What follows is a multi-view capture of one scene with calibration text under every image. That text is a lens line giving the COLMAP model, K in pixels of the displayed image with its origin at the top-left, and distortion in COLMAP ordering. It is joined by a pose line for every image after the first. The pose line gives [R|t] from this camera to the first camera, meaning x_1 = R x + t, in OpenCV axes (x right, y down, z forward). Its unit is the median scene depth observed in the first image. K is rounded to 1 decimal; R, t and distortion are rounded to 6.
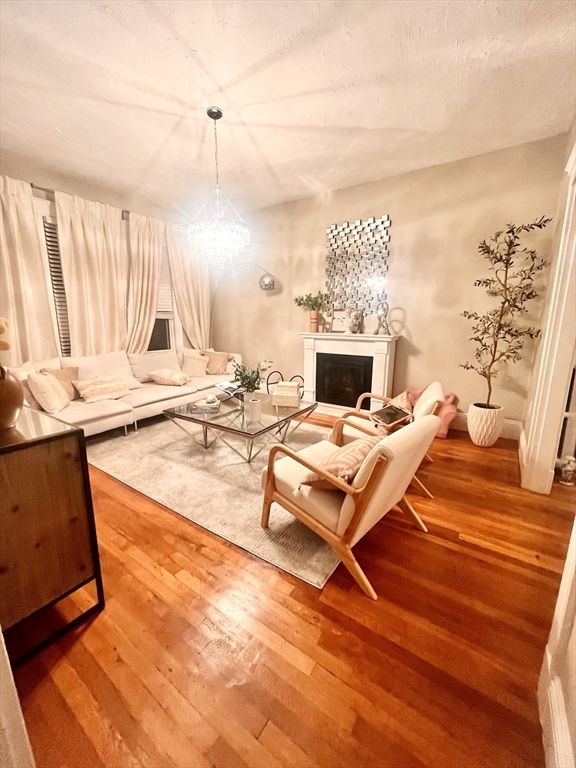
lens RADIAL K [[308.4, 0, 283.4], [0, 308.4, 382.6], [0, 0, 1]] dist [-0.001082, -0.000111]
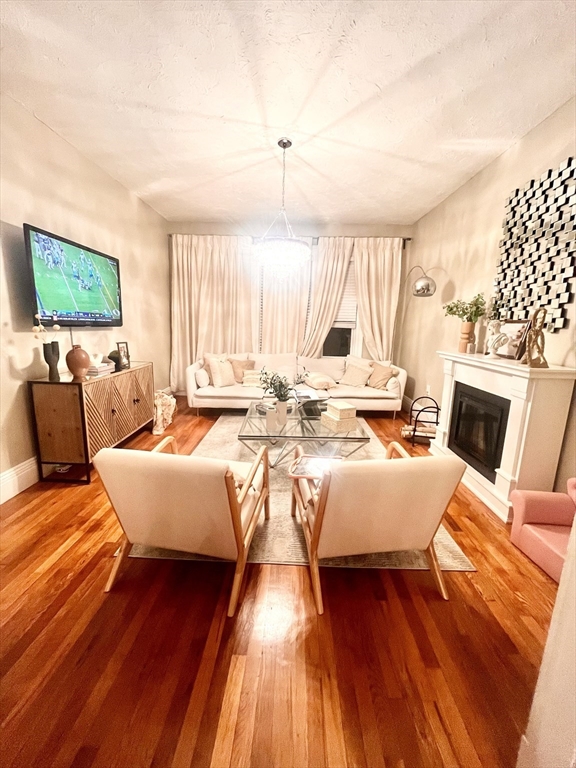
lens RADIAL K [[308.4, 0, 286.0], [0, 308.4, 382.1], [0, 0, 1]] dist [-0.001082, -0.000111]
pose [[0.549732, 0.168472, -0.818176, 0.475511], [-0.193338, 0.978517, 0.071584, -0.069348], [0.812659, 0.118832, 0.570494, 0.277091]]
